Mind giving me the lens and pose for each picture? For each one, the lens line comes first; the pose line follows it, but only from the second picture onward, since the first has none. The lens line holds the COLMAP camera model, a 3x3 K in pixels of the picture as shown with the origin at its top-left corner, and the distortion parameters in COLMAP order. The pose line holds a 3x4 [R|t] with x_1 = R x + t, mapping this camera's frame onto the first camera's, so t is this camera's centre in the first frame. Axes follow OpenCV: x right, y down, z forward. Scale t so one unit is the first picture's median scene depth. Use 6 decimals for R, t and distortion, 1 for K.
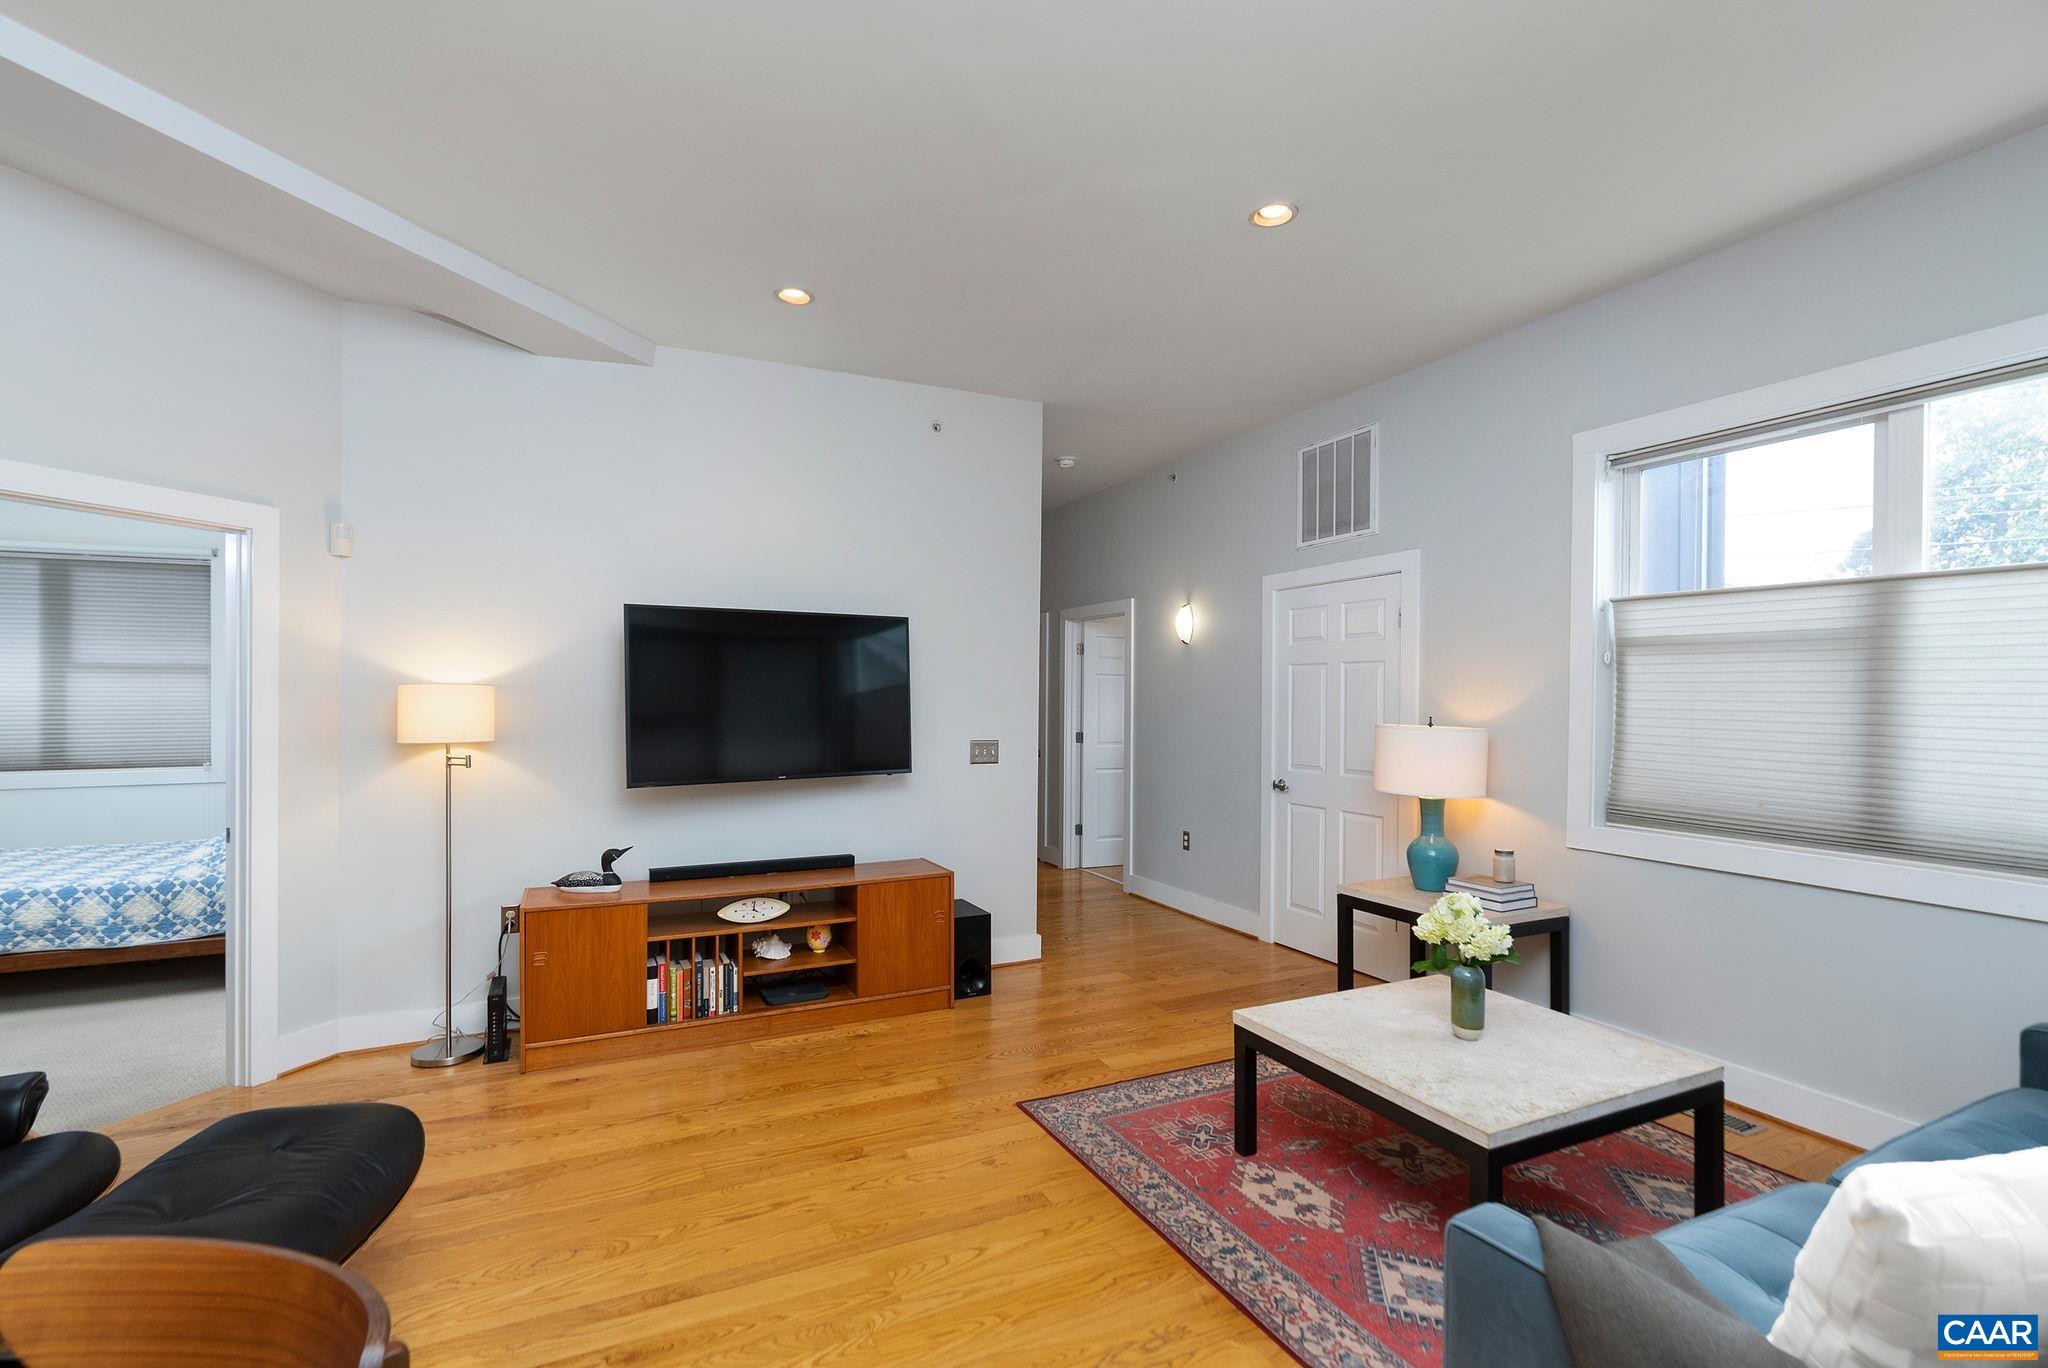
lens RADIAL K [[935.3, 0, 1024.0], [0, 935.3, 713.6], [0, 0, 1]] dist [-0.002771, 0.000002]
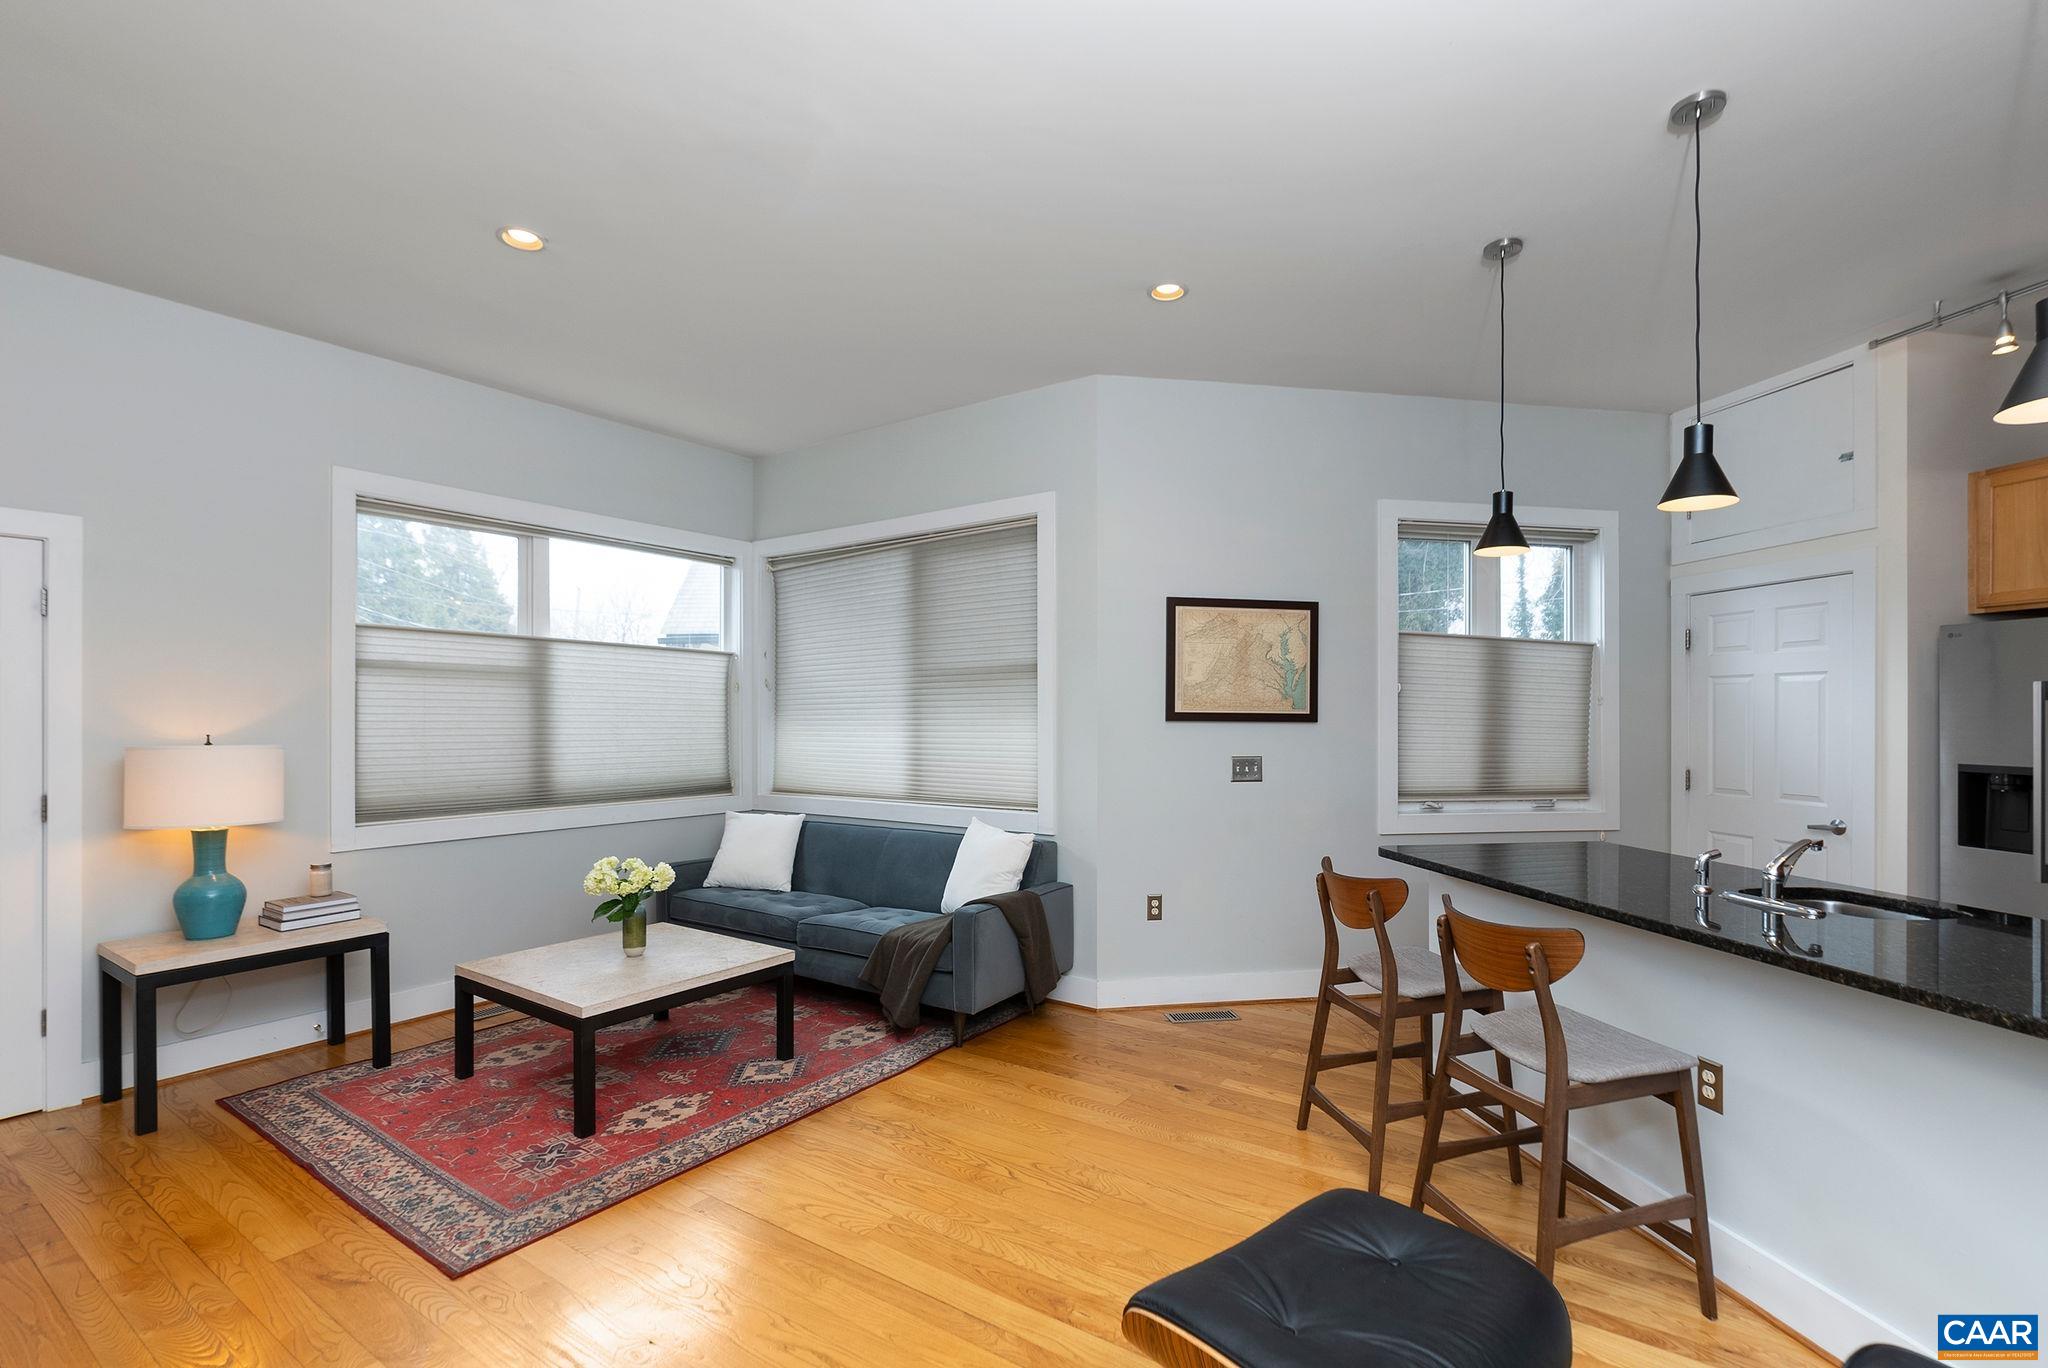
lens RADIAL K [[935.3, 0, 1024.0], [0, 935.3, 713.6], [0, 0, 1]] dist [-0.002771, 0.000002]
pose [[-0.487745, -0.003313, 0.872980, -0.728035], [0.014561, 0.999823, 0.011930, -0.015787], [-0.872865, 0.018530, -0.487610, 0.826716]]
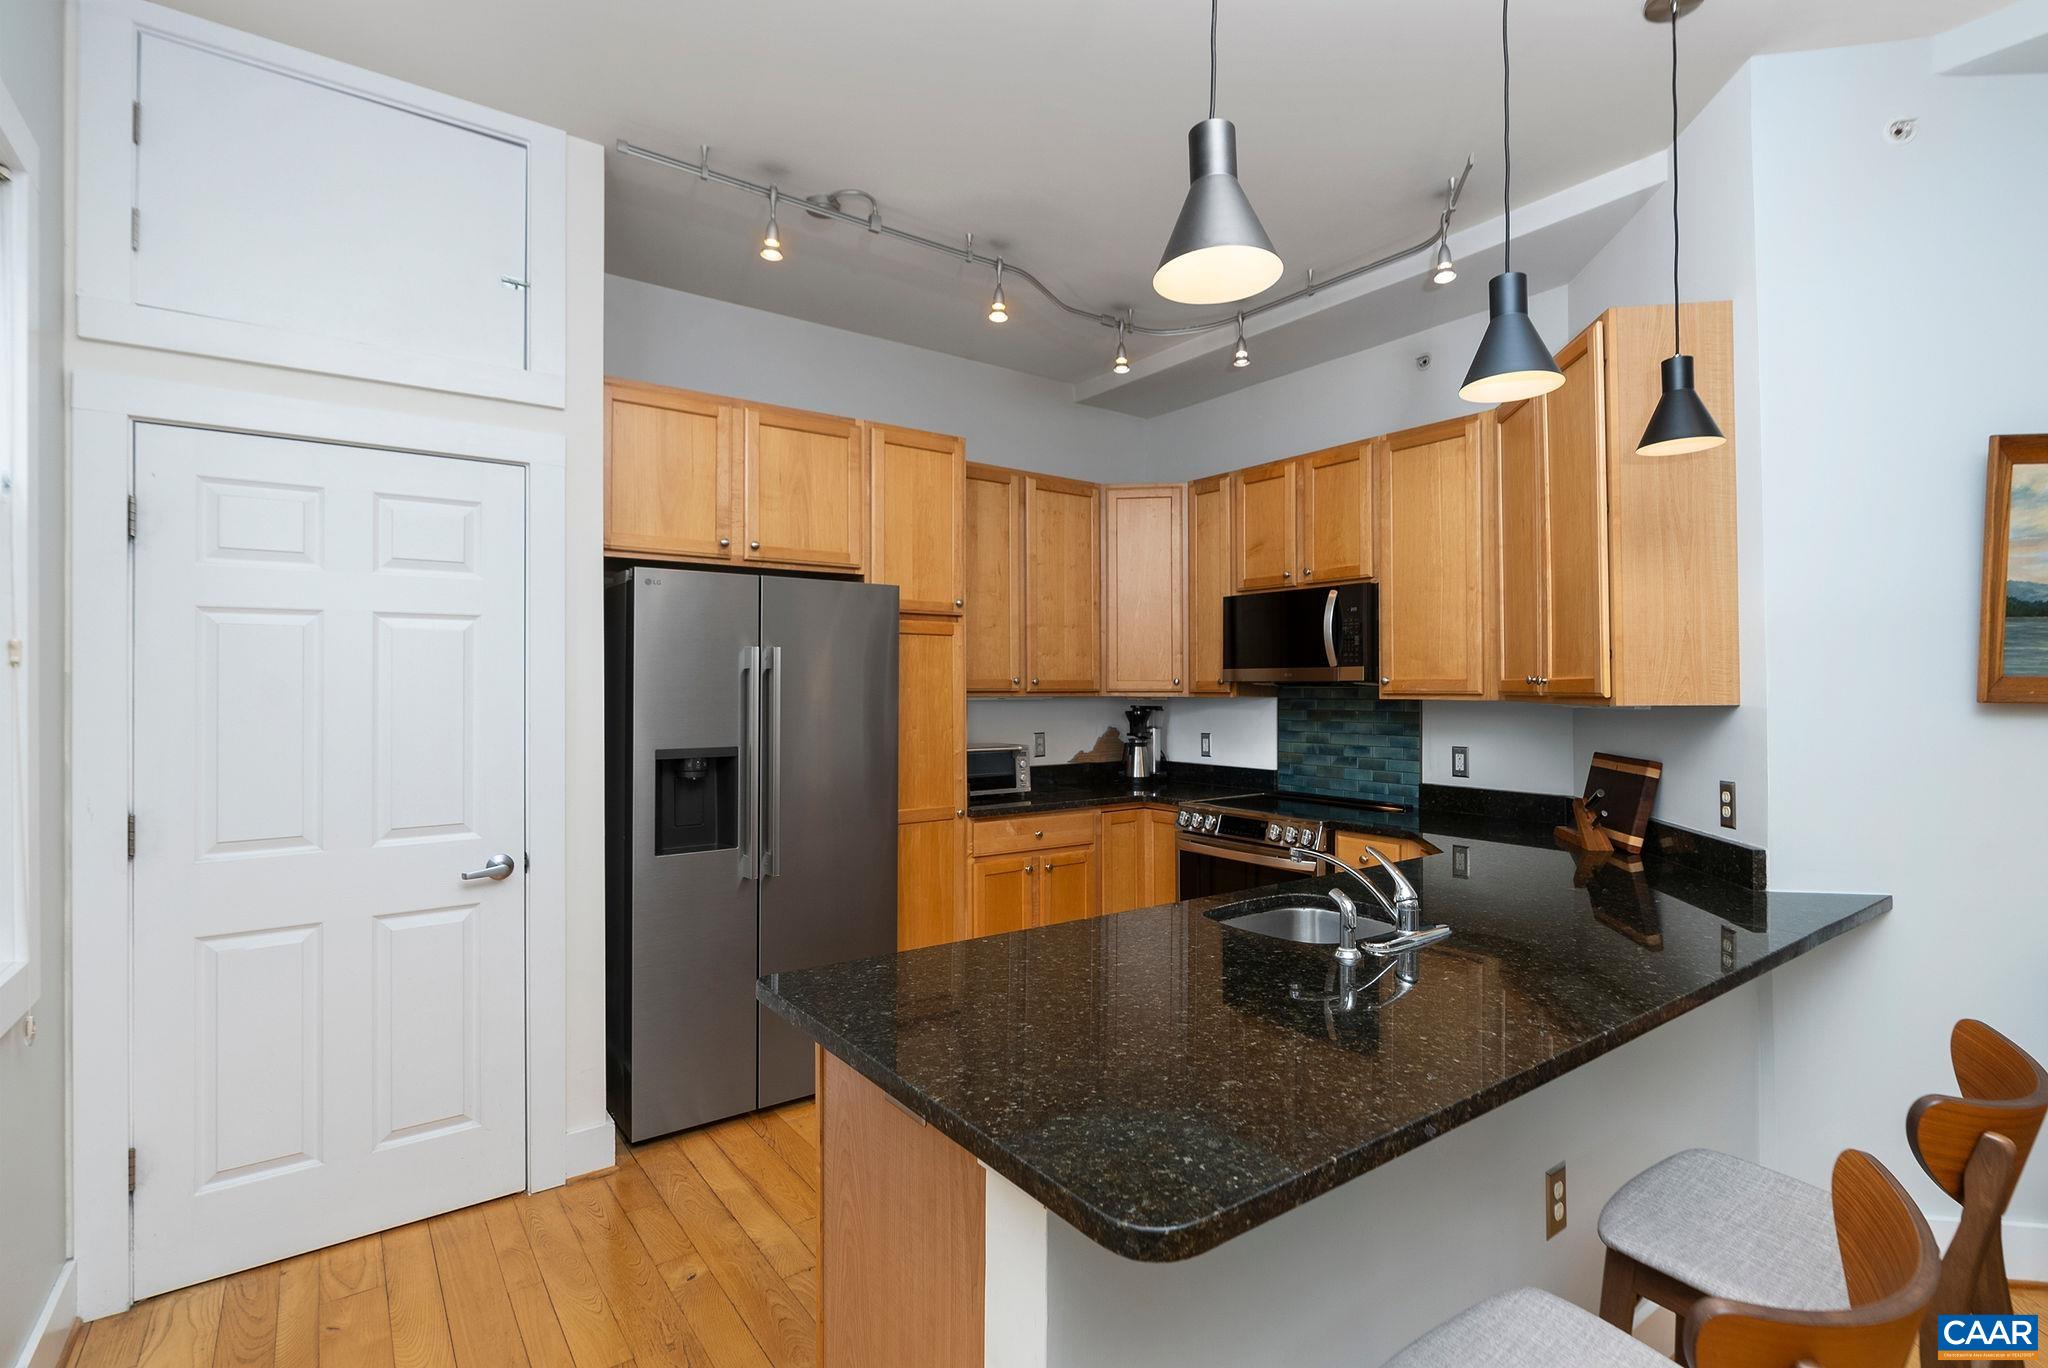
lens RADIAL K [[950.0, 0, 1024.0], [0, 950.0, 684.0], [0, 0, 1]] dist [-0.002920, -0.000267]
pose [[-0.564352, 0.001087, -0.825534, 0.121138], [-0.015398, 0.999811, 0.011843, -0.006740], [0.825391, 0.019395, -0.564228, 0.197953]]
